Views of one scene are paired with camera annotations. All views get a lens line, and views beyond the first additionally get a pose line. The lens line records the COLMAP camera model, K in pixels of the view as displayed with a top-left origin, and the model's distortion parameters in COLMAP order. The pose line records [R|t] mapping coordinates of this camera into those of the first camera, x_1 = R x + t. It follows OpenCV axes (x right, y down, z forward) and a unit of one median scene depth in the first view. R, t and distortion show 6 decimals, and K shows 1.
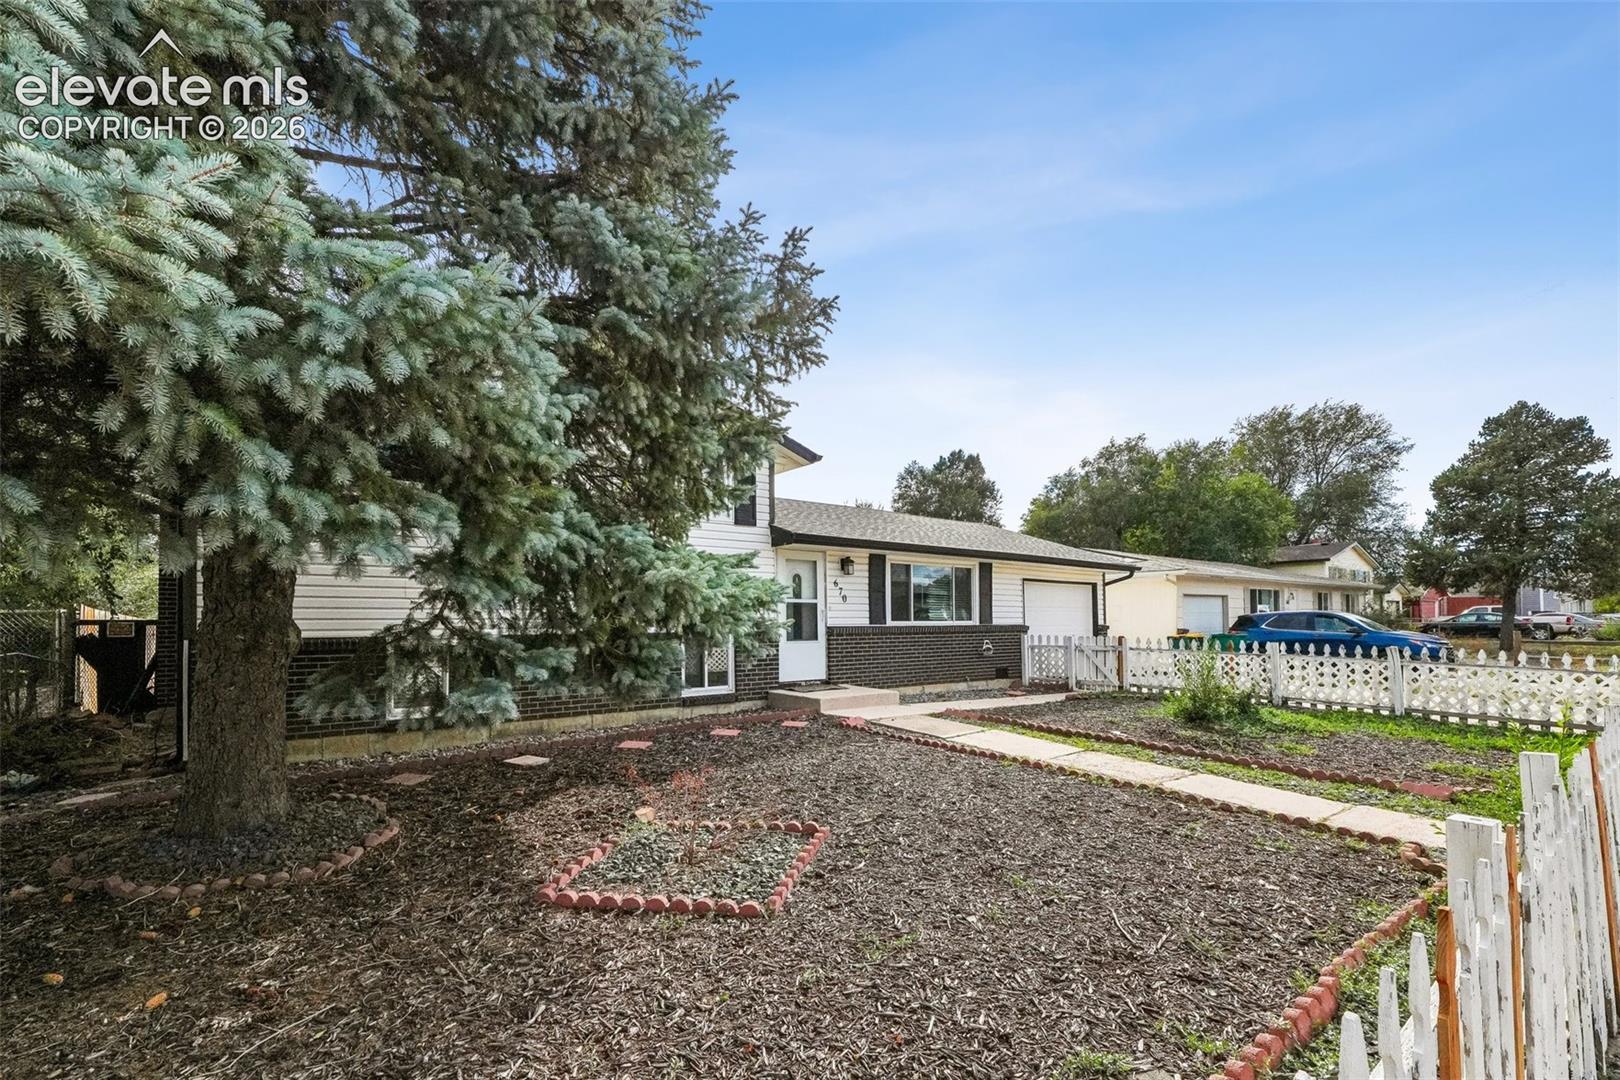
lens RADIAL K [[714.7, 0, 811.6], [0, 714.7, 553.8], [0, 0, 1]] dist [-0.000154, 0.000271]
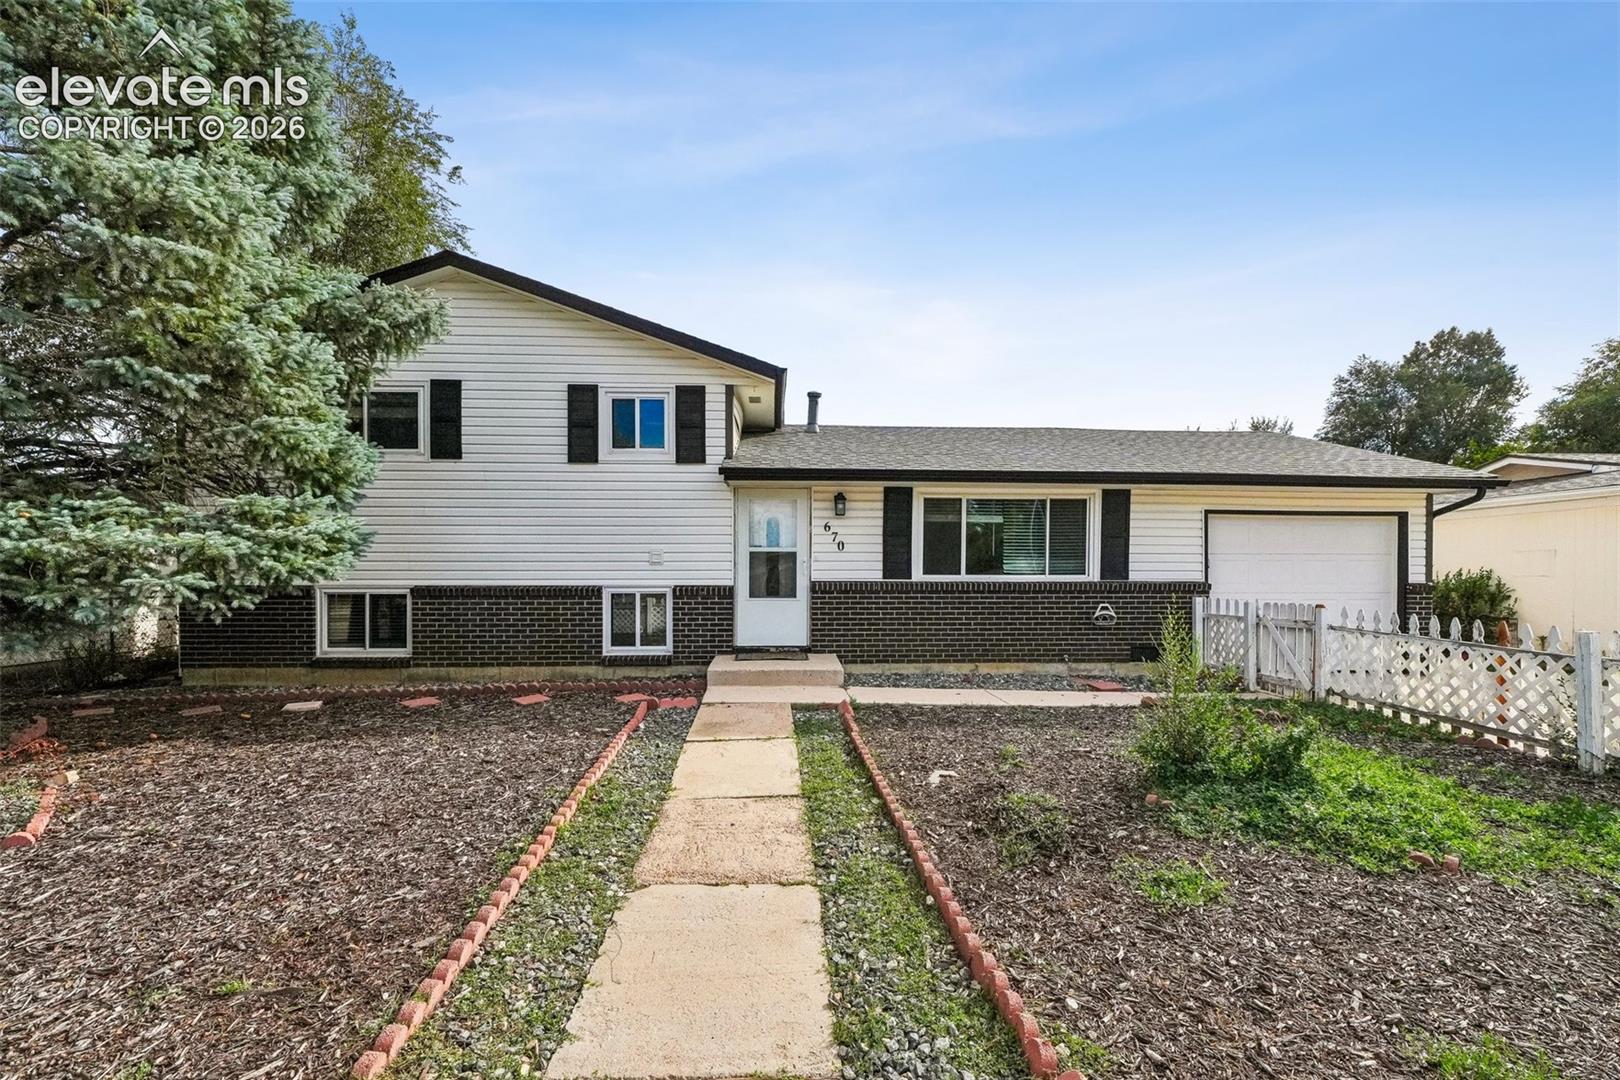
lens RADIAL K [[714.7, 0, 811.5], [0, 714.7, 544.2], [0, 0, 1]] dist [-0.000154, 0.000271]
pose [[0.820946, -0.015335, -0.570800, 0.452457], [0.047985, 0.997956, 0.042203, 0.025011], [0.568987, -0.062036, 0.820004, 0.323640]]
